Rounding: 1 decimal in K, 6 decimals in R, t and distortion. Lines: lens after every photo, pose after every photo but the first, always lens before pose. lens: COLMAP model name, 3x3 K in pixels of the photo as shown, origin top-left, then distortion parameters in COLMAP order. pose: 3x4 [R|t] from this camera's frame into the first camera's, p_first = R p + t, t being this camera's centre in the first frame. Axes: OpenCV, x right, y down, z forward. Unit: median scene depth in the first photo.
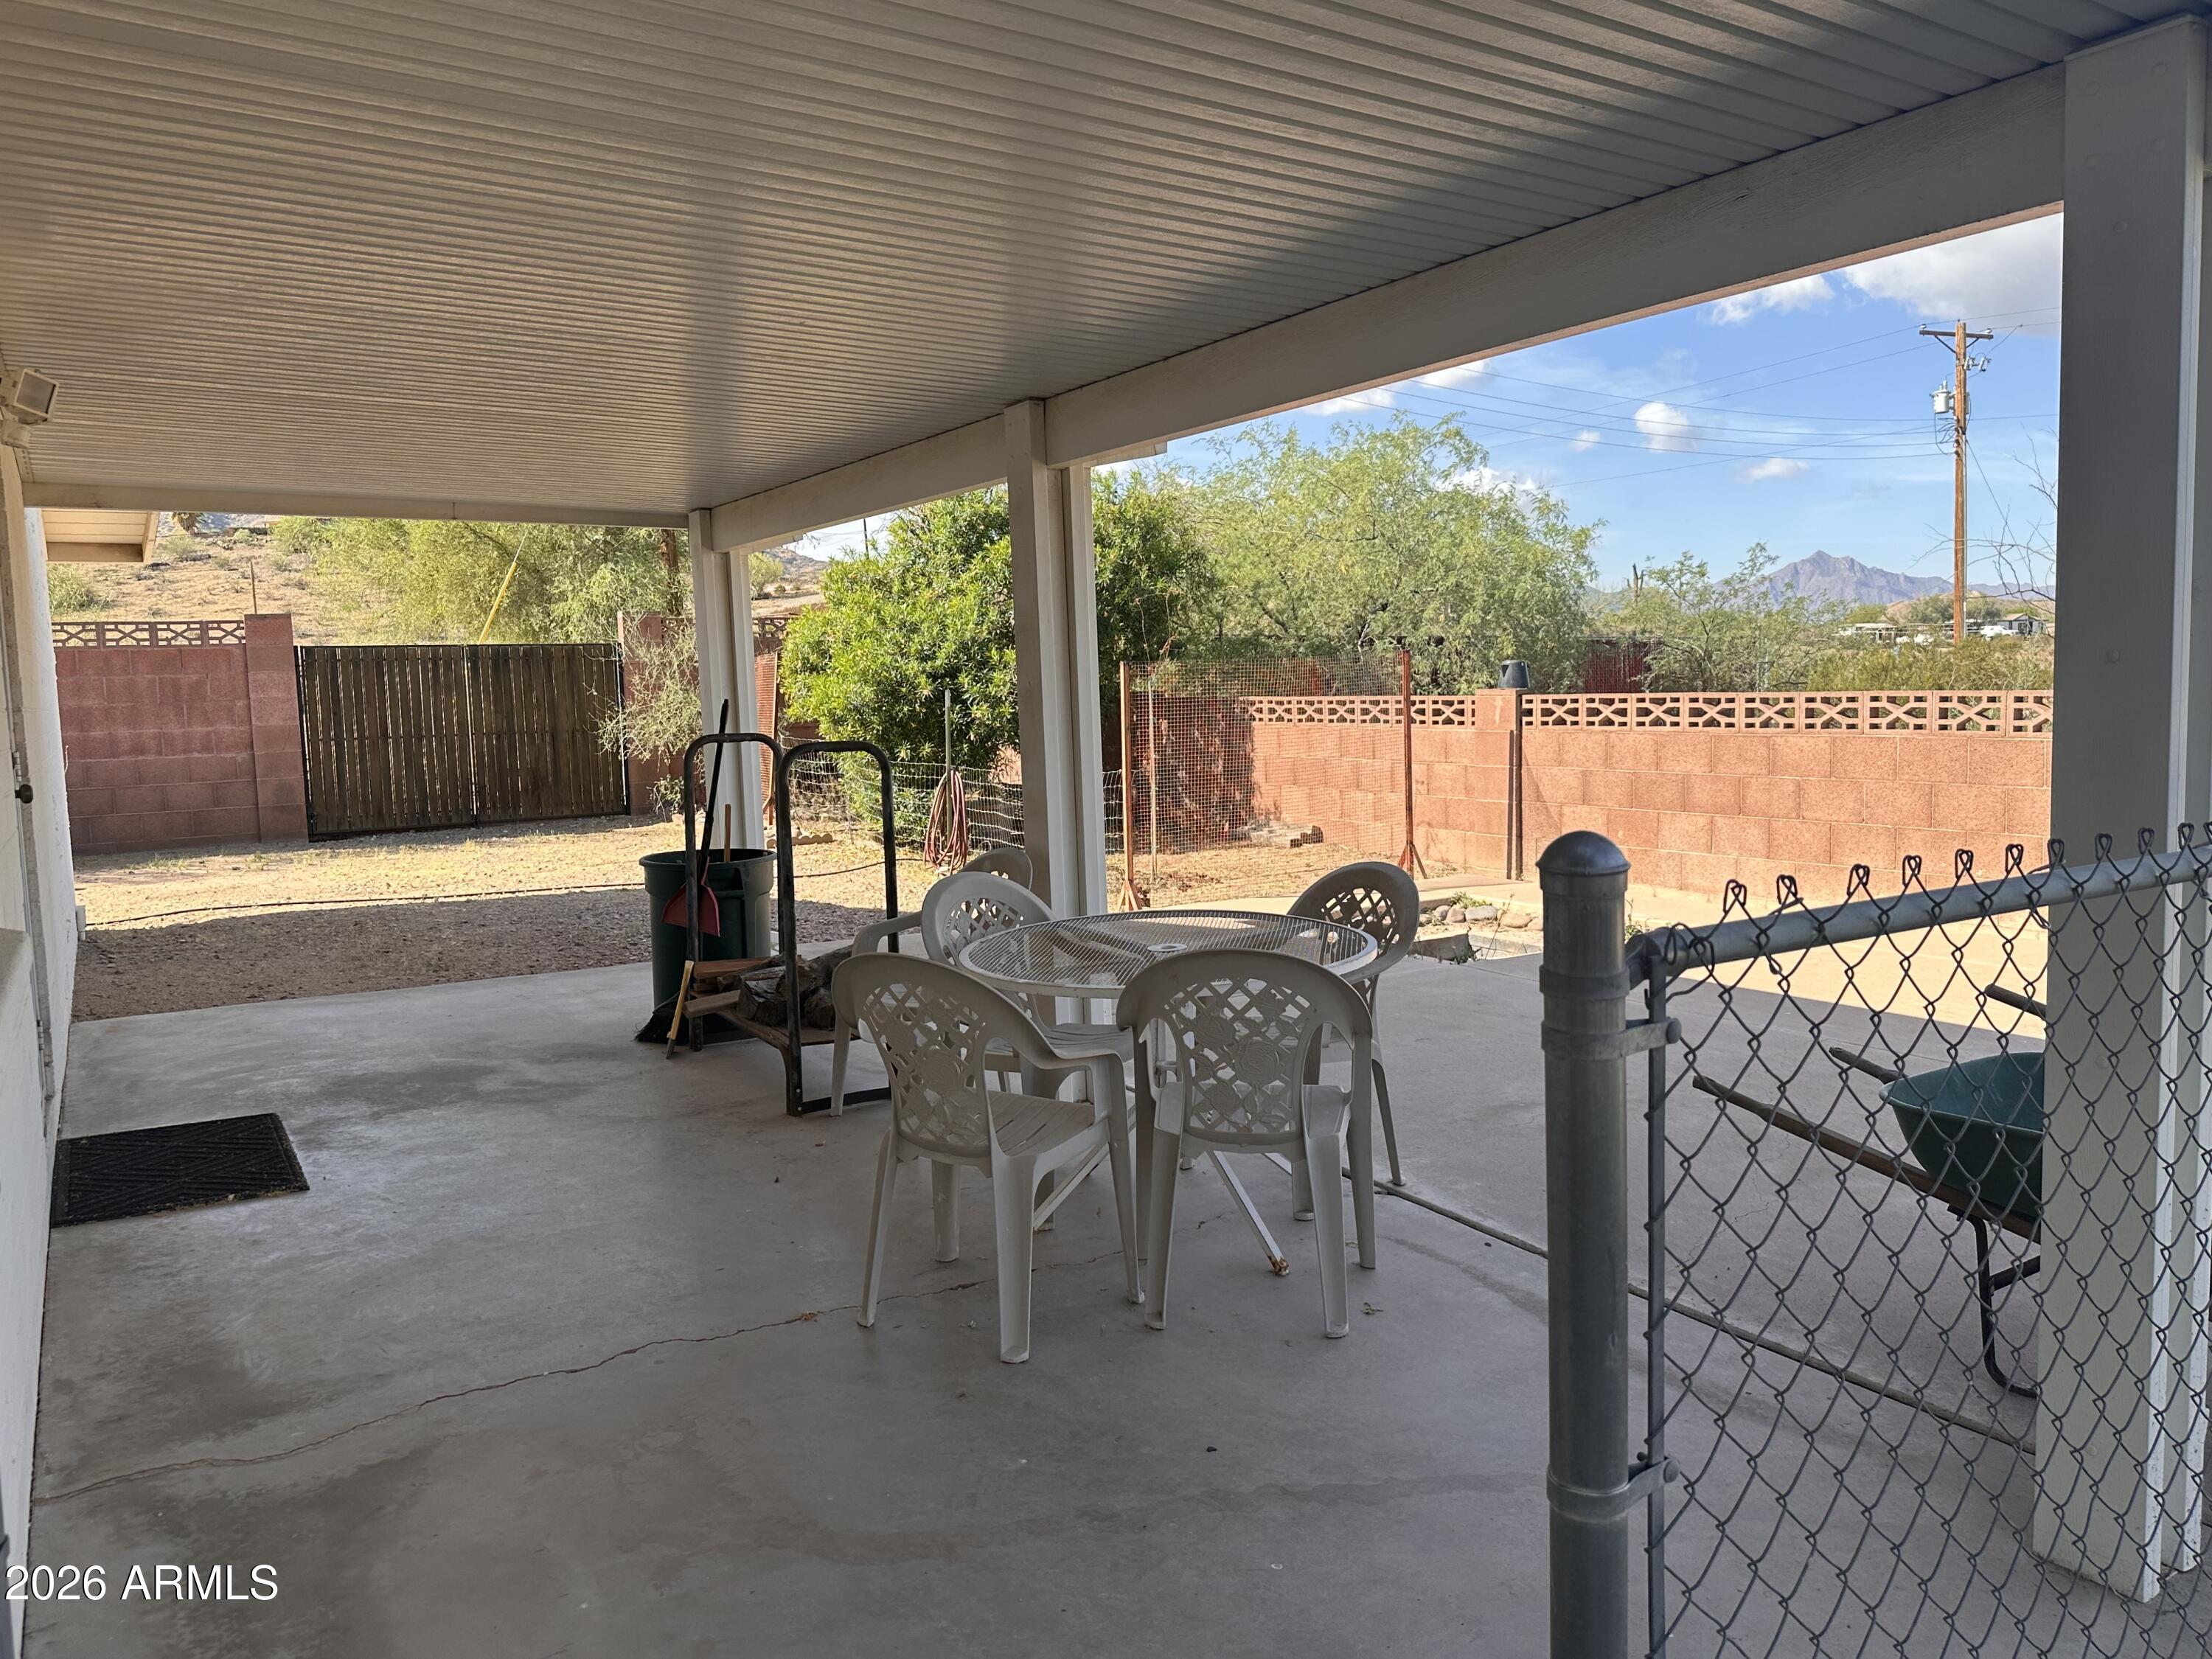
lens RADIAL K [[1631.2, 0, 1107.1], [0, 1631.2, 827.4], [0, 0, 1]] dist [0.007409, -0.003379]
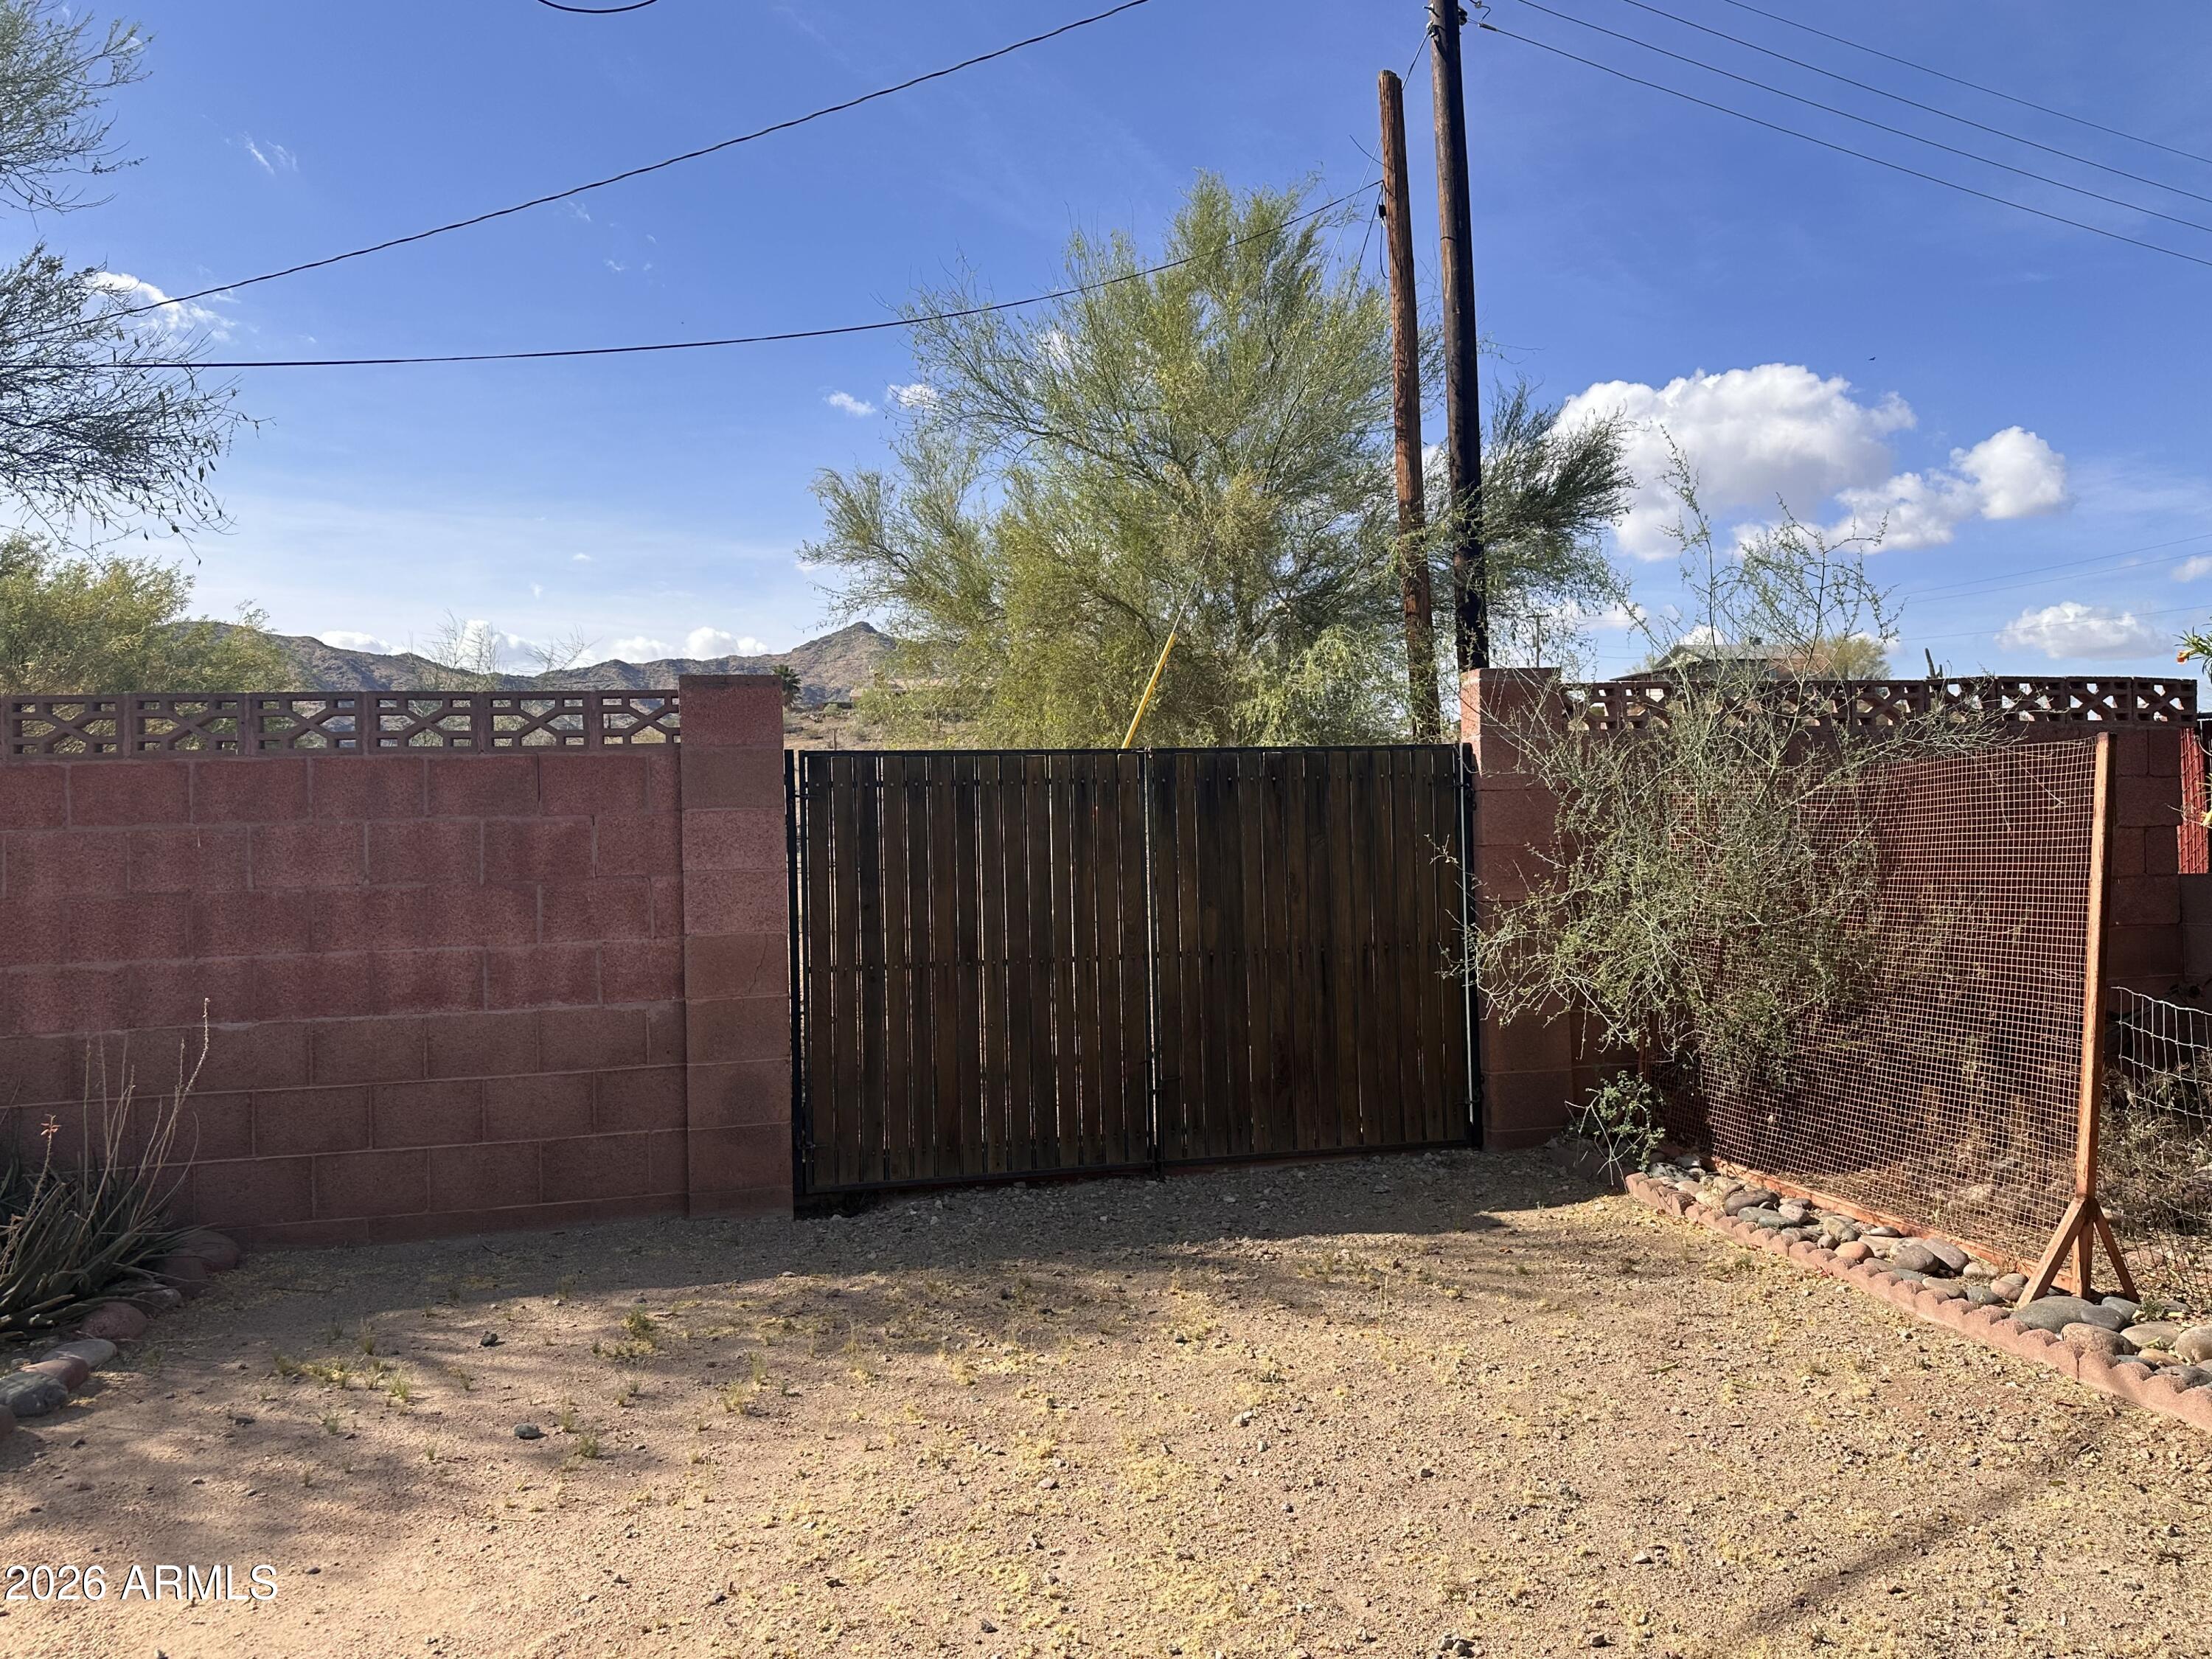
lens RADIAL K [[1631.2, 0, 1108.2], [0, 1631.2, 829.7], [0, 0, 1]] dist [0.007409, -0.003379]
pose [[0.950734, -0.000023, -0.310007, -0.285531], [-0.030384, 0.995178, -0.093259, -0.053205], [0.308515, 0.098084, 0.946149, 0.626082]]
